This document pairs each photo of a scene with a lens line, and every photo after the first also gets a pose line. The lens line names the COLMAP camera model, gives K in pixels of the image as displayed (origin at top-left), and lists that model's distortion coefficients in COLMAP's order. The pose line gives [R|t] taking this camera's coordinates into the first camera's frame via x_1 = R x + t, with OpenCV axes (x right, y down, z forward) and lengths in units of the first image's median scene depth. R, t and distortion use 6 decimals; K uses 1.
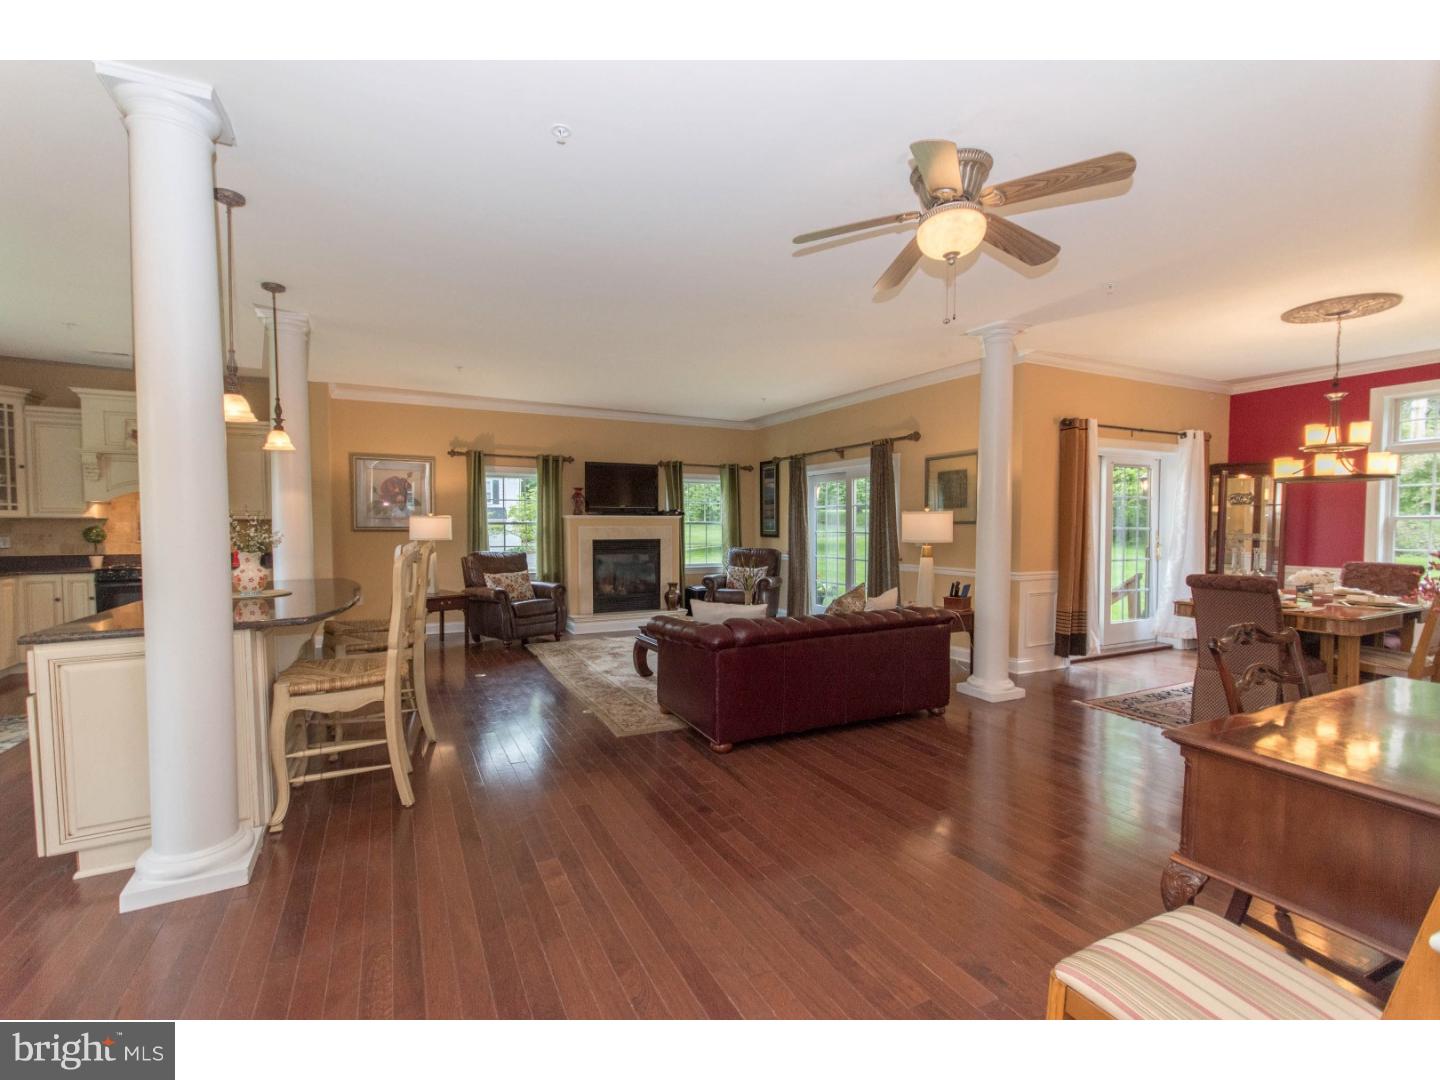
lens RADIAL K [[647.7, 0, 719.0], [0, 647.7, 550.8], [0, 0, 1]] dist [0.000071, -0.000243]
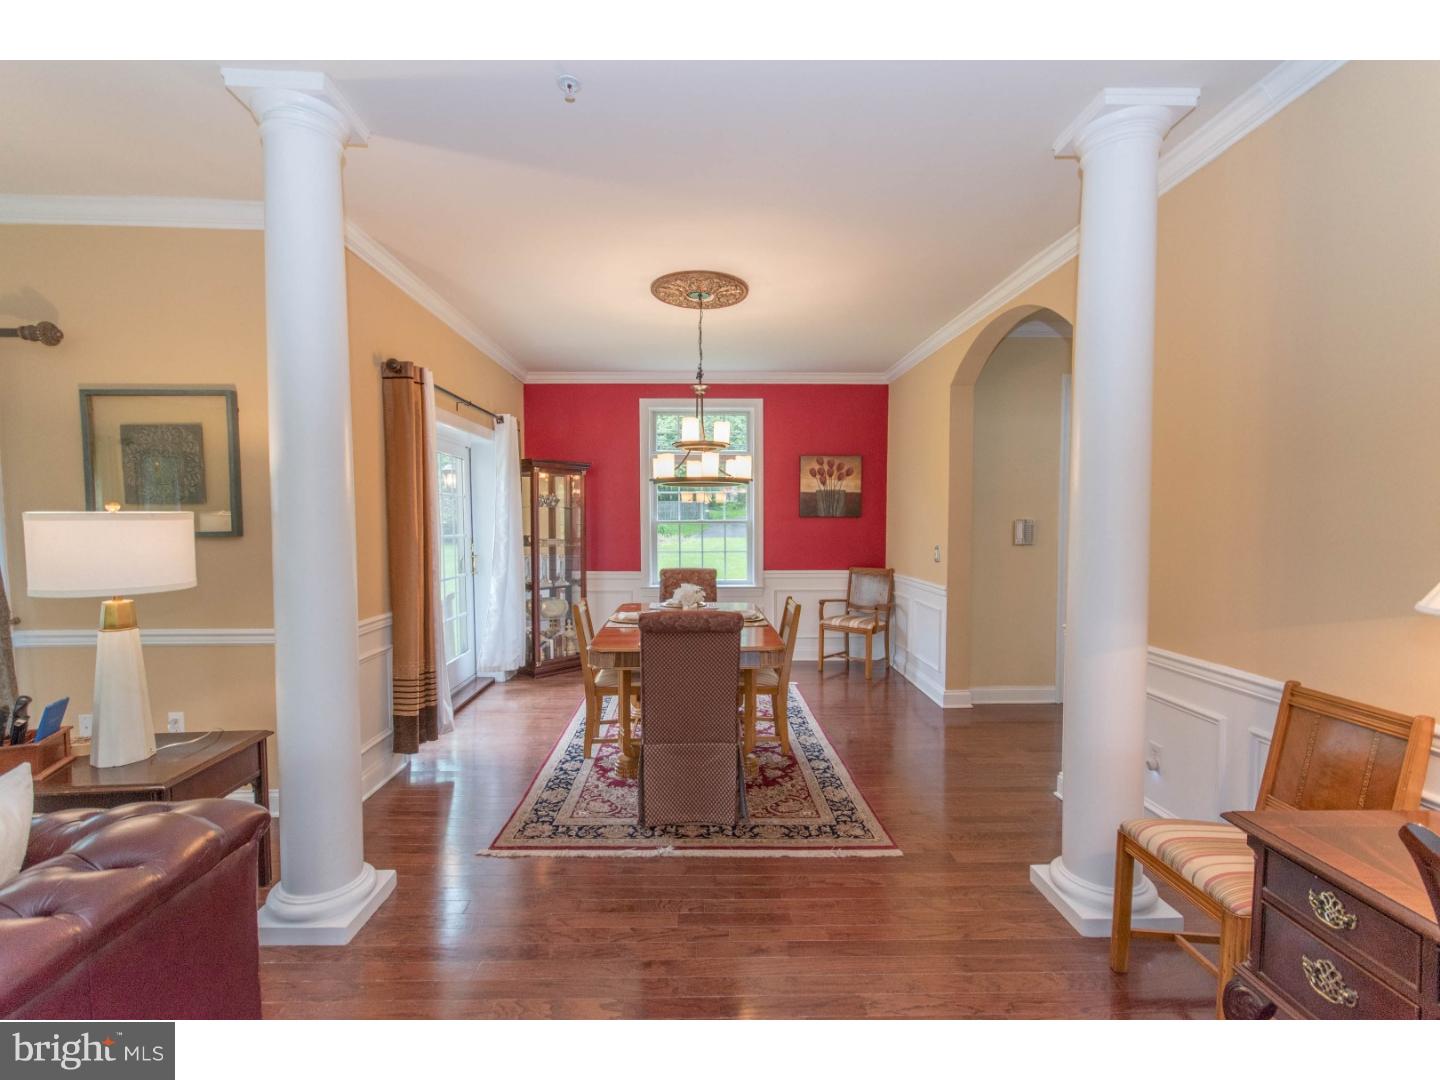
lens RADIAL K [[647.7, 0, 718.4], [0, 647.7, 555.2], [0, 0, 1]] dist [0.000071, -0.000243]
pose [[0.431591, -0.049608, 0.900704, 0.111676], [0.032403, 0.998695, 0.039479, -0.036760], [-0.901487, 0.012147, 0.432635, 0.453643]]
